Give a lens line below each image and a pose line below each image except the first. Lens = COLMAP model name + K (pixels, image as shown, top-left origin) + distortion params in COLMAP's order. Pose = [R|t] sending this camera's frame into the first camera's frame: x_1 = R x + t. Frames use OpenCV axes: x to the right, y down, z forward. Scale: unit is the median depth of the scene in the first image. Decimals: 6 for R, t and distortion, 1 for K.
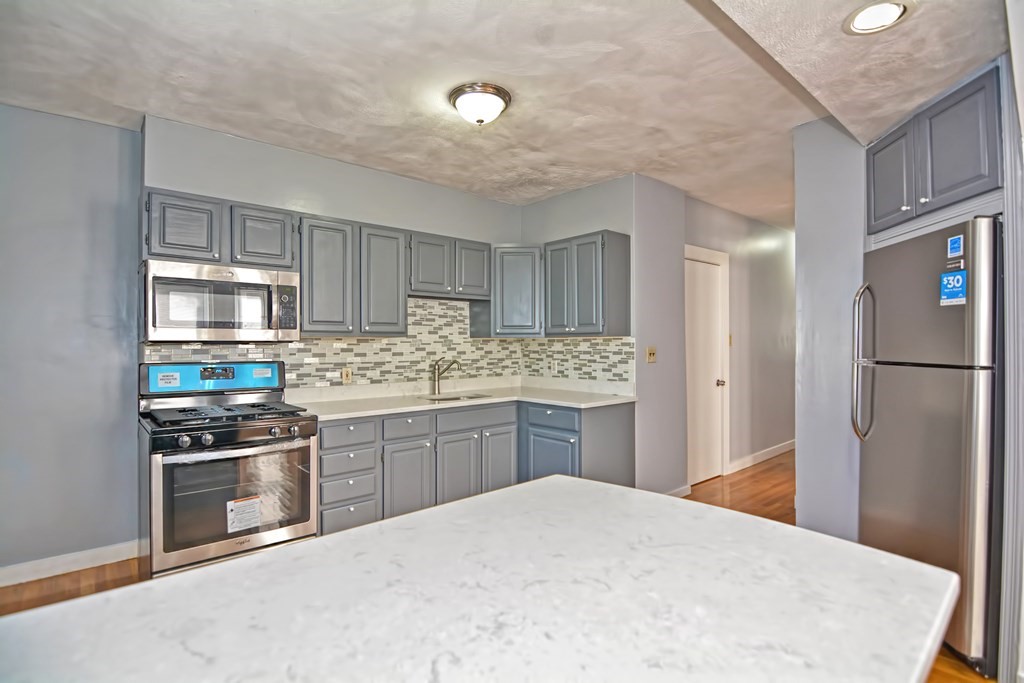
lens RADIAL K [[494.7, 0, 508.9], [0, 494.7, 346.9], [0, 0, 1]] dist [-0.007218, -0.010595]
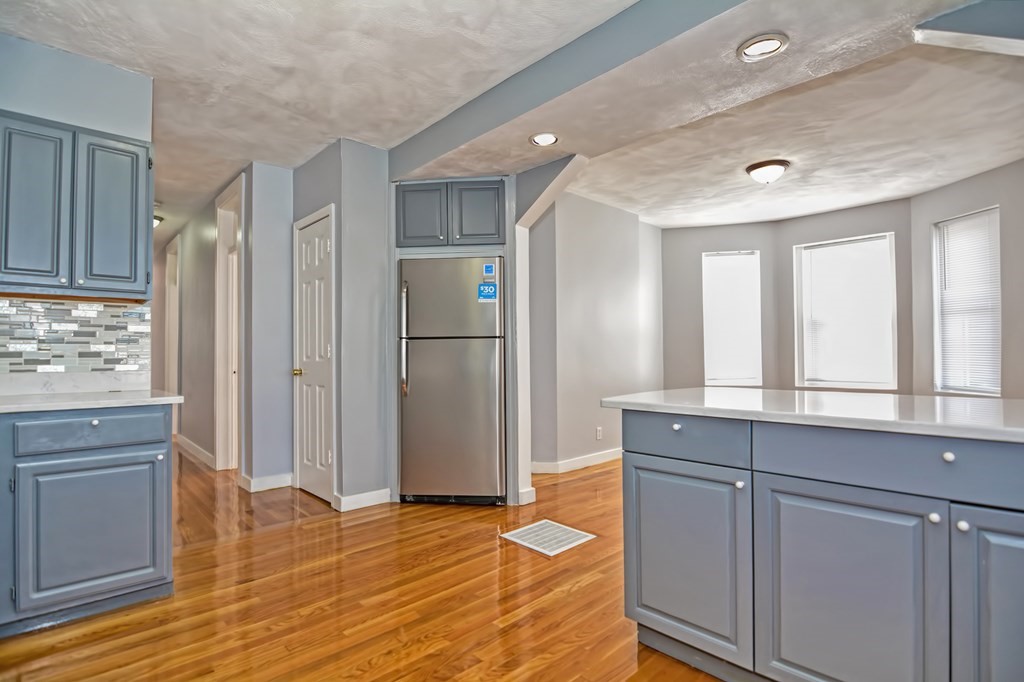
lens RADIAL K [[494.7, 0, 513.0], [0, 494.7, 345.4], [0, 0, 1]] dist [-0.007218, -0.010595]
pose [[-0.027260, 0.025180, 0.999311, -0.496226], [0.010619, 0.999634, -0.024899, 0.064144], [-0.999572, 0.009933, -0.027517, 0.543350]]
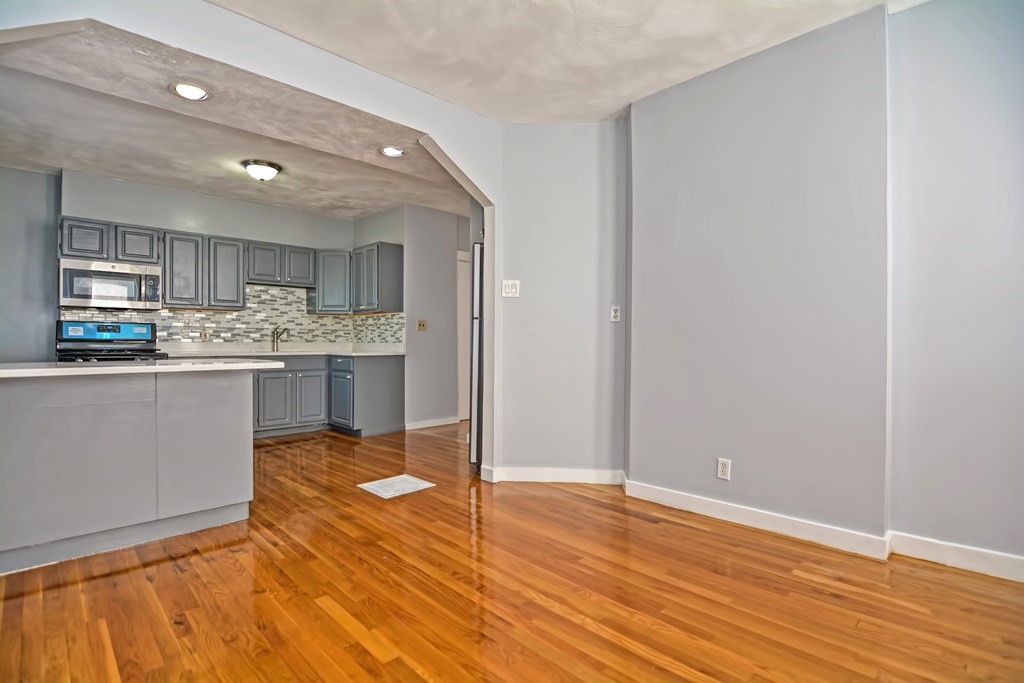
lens RADIAL K [[494.7, 0, 509.6], [0, 494.7, 347.4], [0, 0, 1]] dist [-0.007218, -0.010595]
pose [[0.998830, 0.007197, 0.047817, 0.540201], [-0.007436, 0.999961, 0.004824, 0.081496], [-0.047781, -0.005174, 0.998844, -0.558304]]
